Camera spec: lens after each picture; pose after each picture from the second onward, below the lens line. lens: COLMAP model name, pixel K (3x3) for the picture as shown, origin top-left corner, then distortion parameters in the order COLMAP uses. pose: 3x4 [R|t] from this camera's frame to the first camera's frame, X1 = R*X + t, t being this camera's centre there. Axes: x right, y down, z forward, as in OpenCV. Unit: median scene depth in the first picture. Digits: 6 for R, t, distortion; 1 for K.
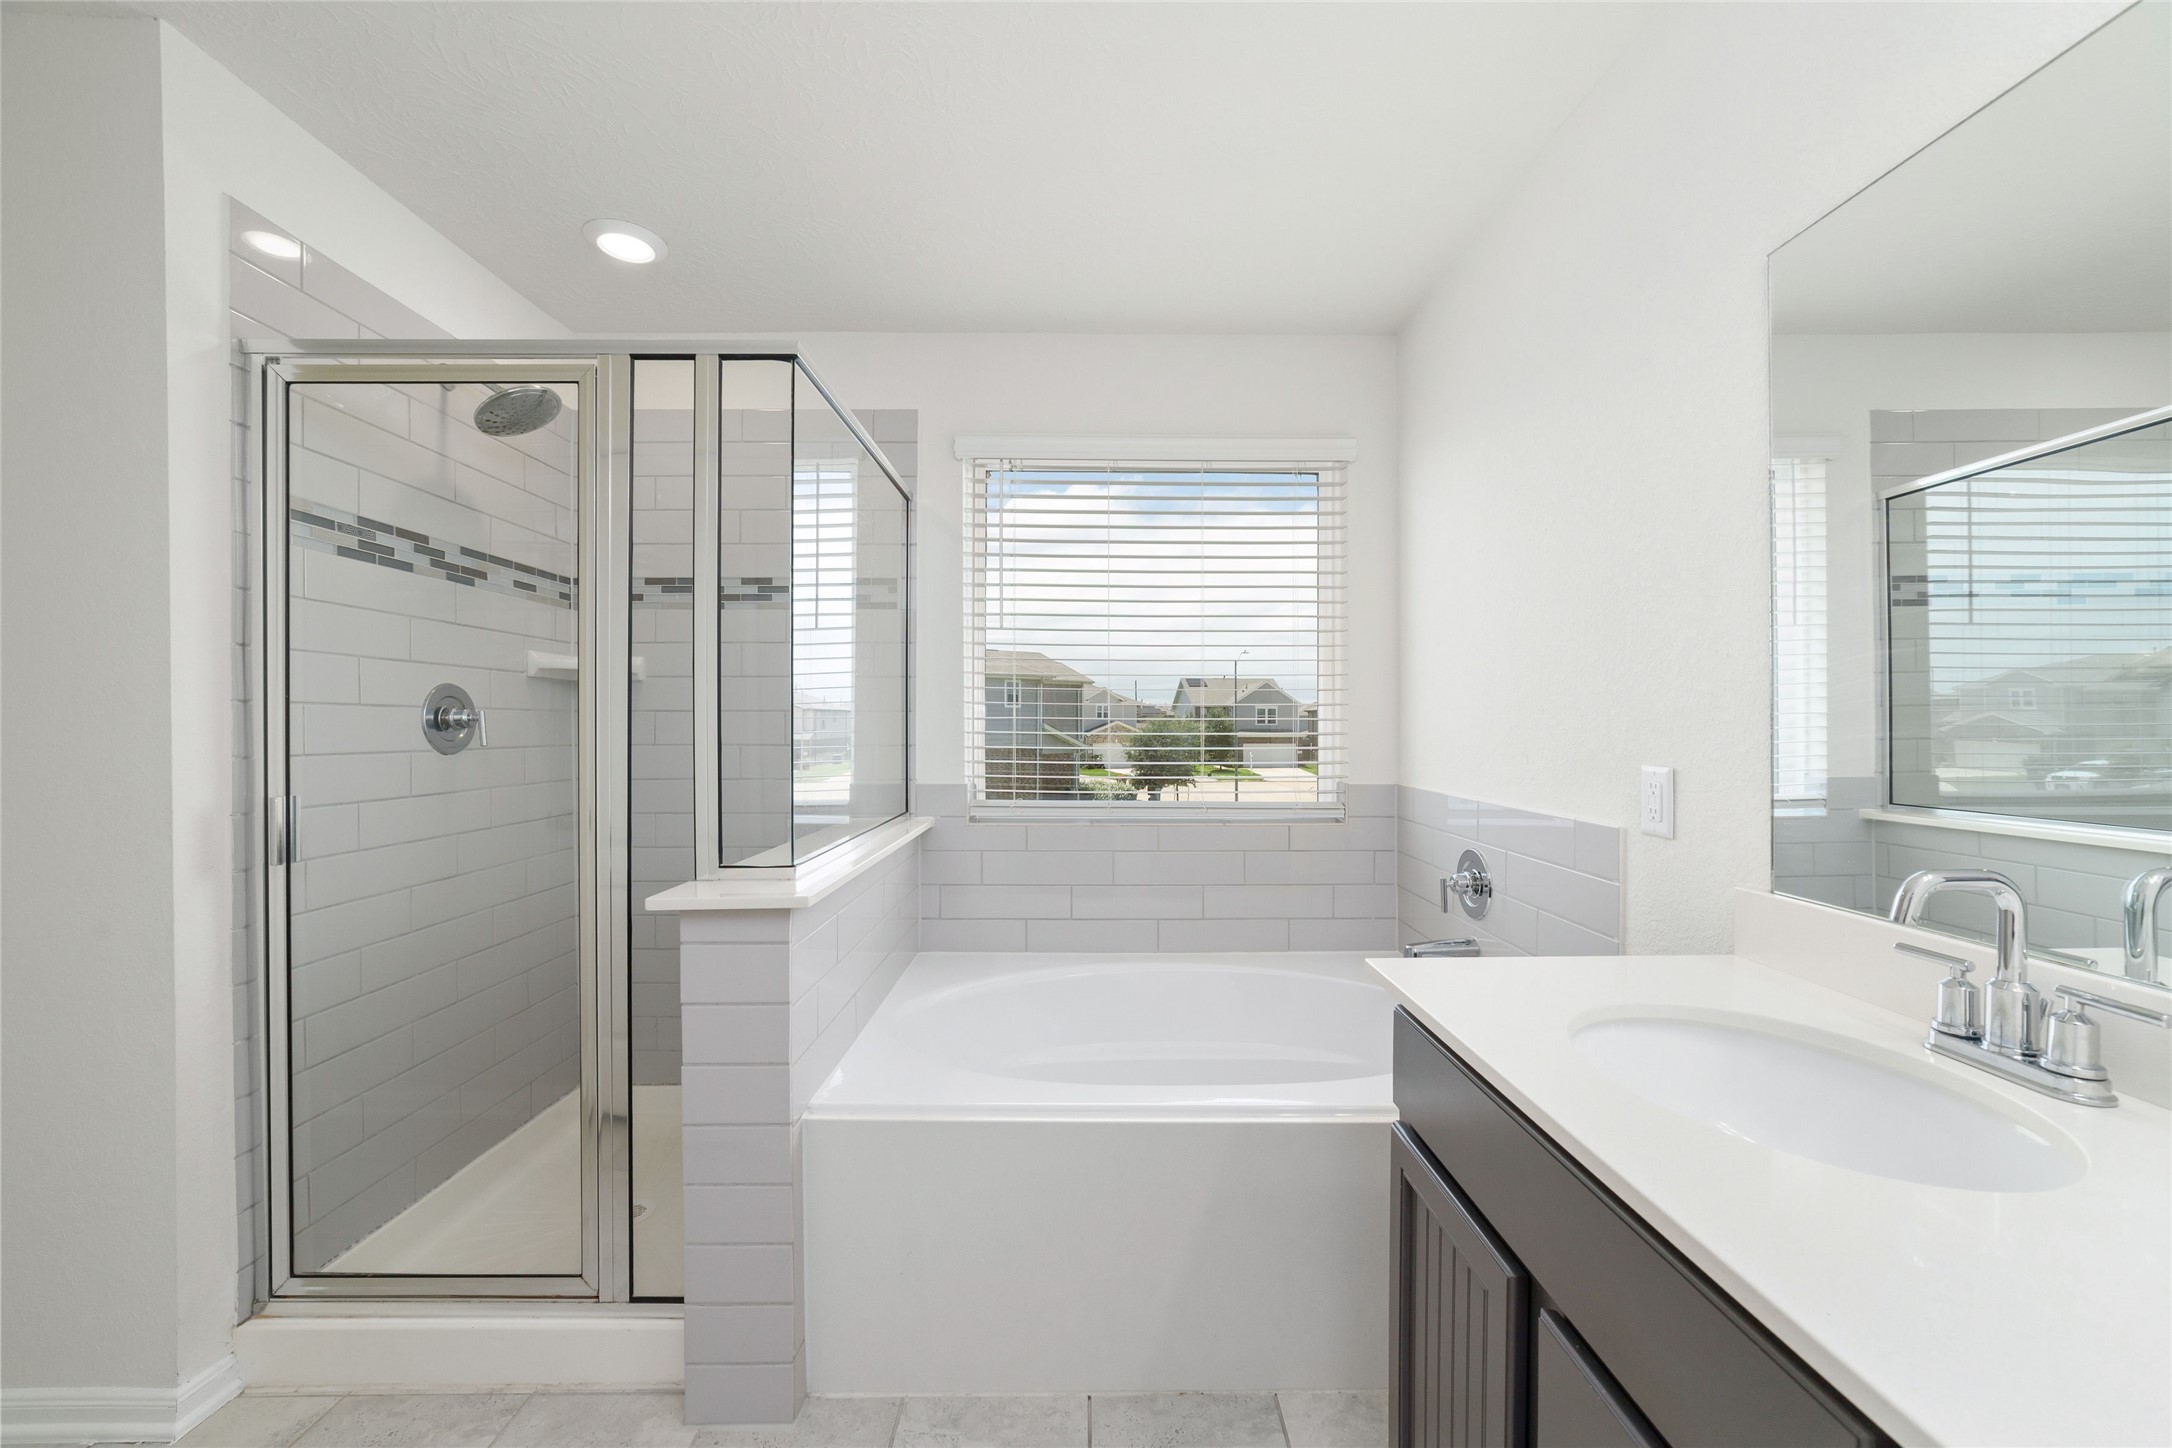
lens RADIAL K [[829.0, 0, 1094.2], [0, 829.0, 722.2], [0, 0, 1]] dist [-0.009075, 0.000204]
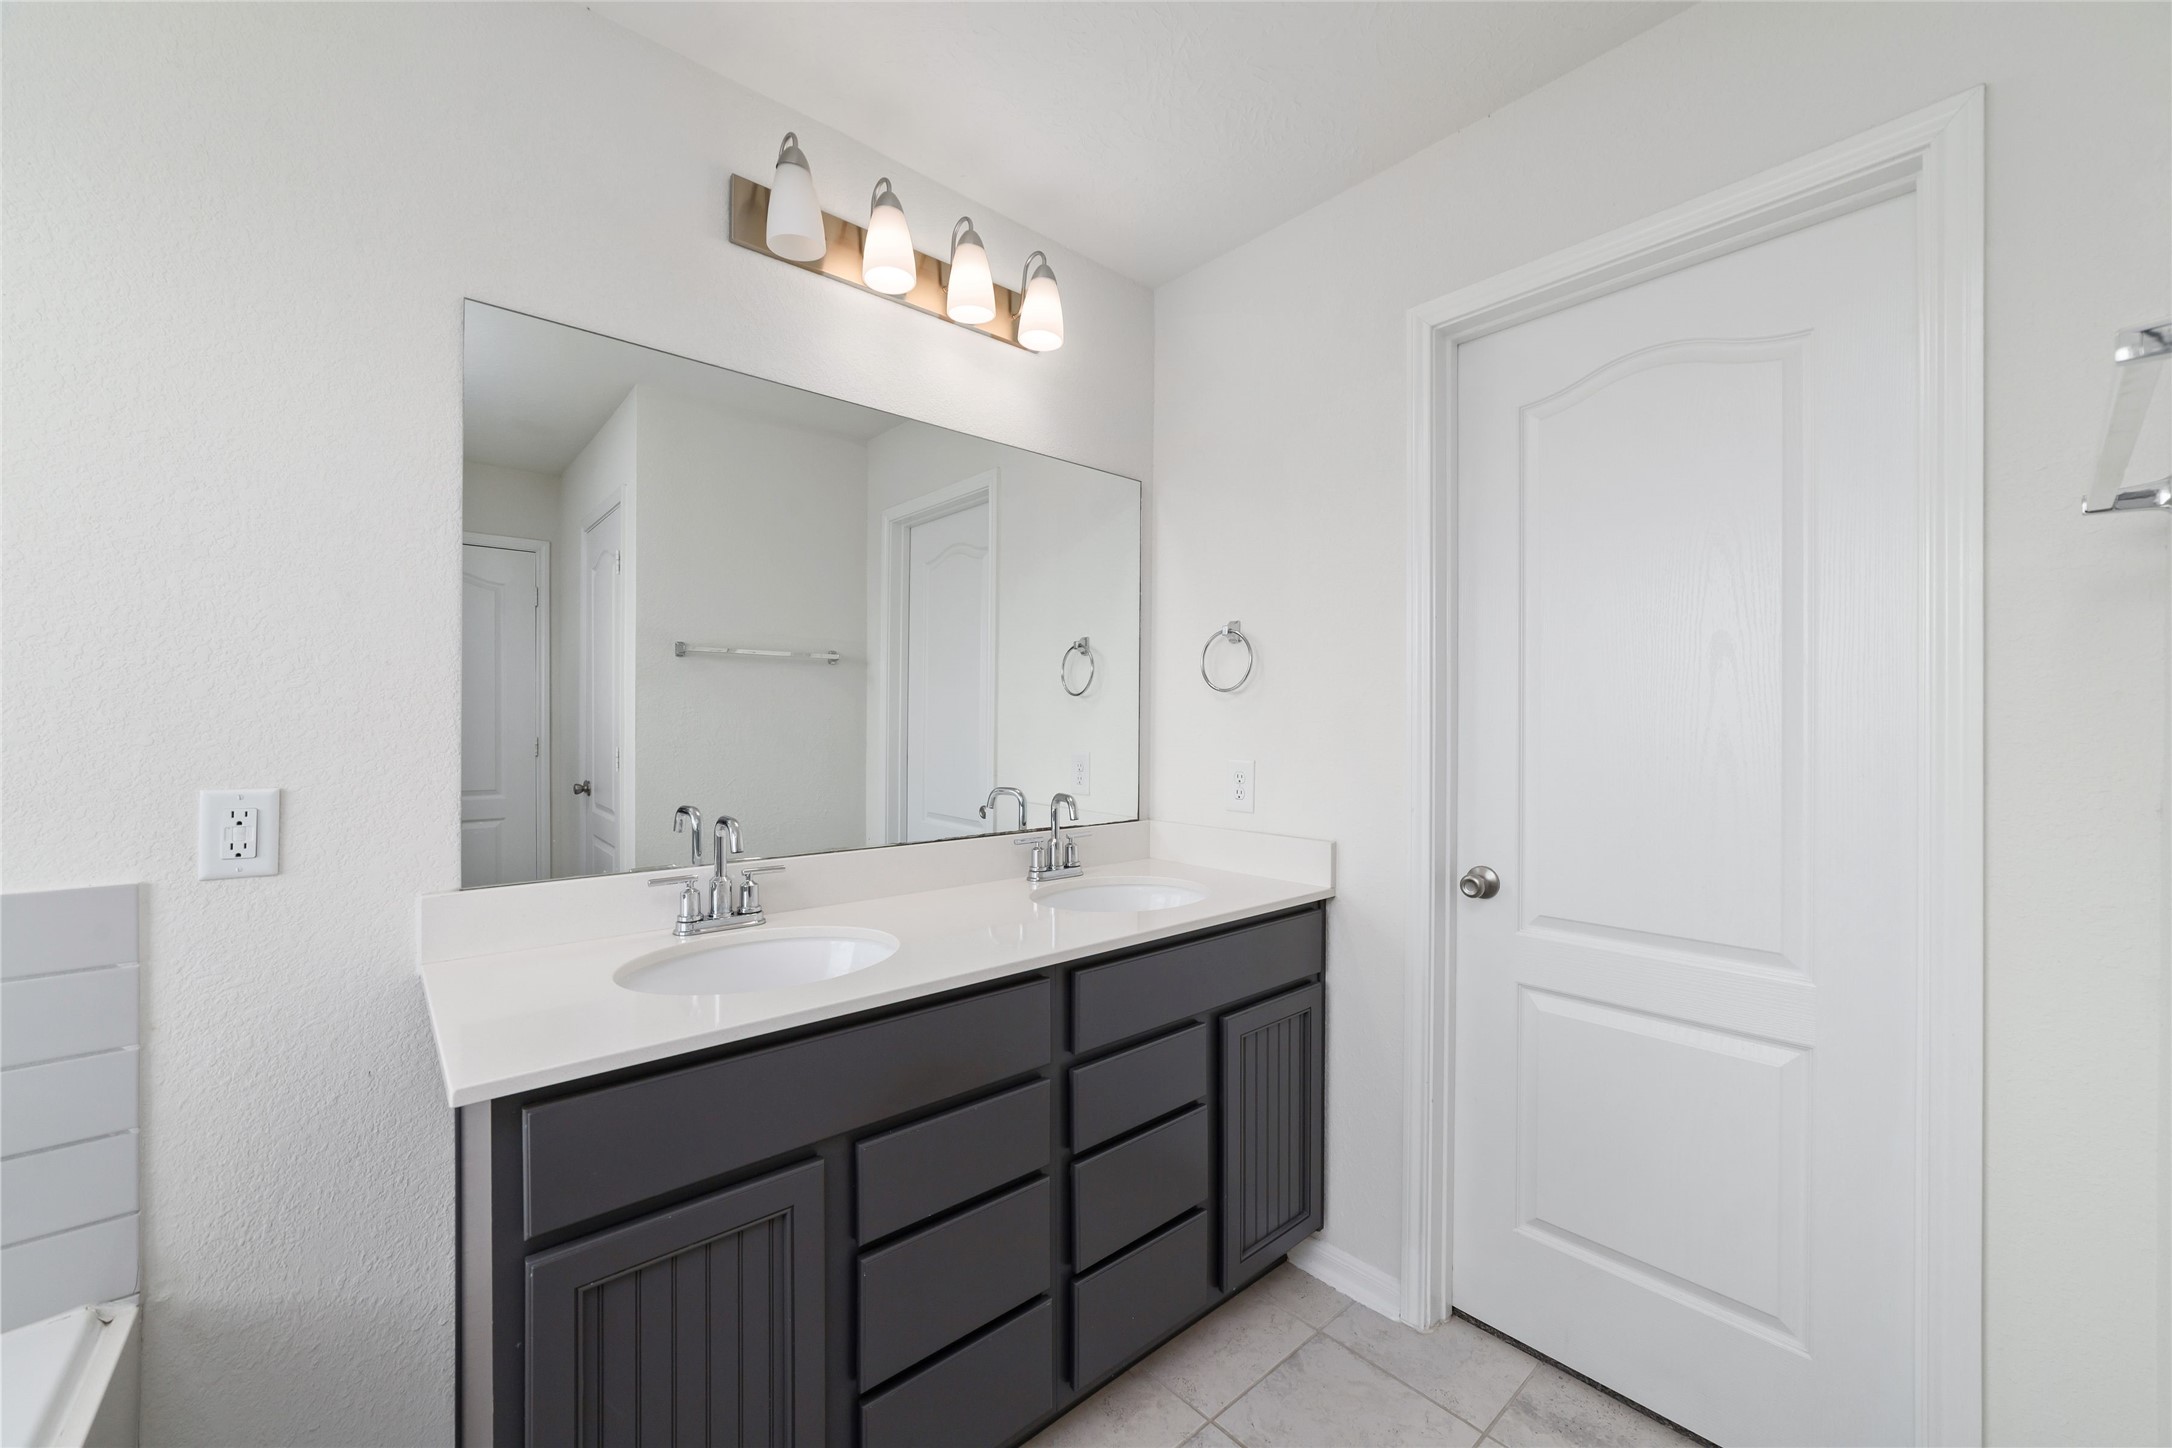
lens RADIAL K [[829.0, 0, 1094.2], [0, 829.0, 722.2], [0, 0, 1]] dist [-0.009075, 0.000204]
pose [[-0.650340, -0.000439, 0.759643, -0.460386], [-0.001397, 0.999999, -0.000618, -0.011679], [-0.759642, -0.001463, -0.650339, 0.910364]]
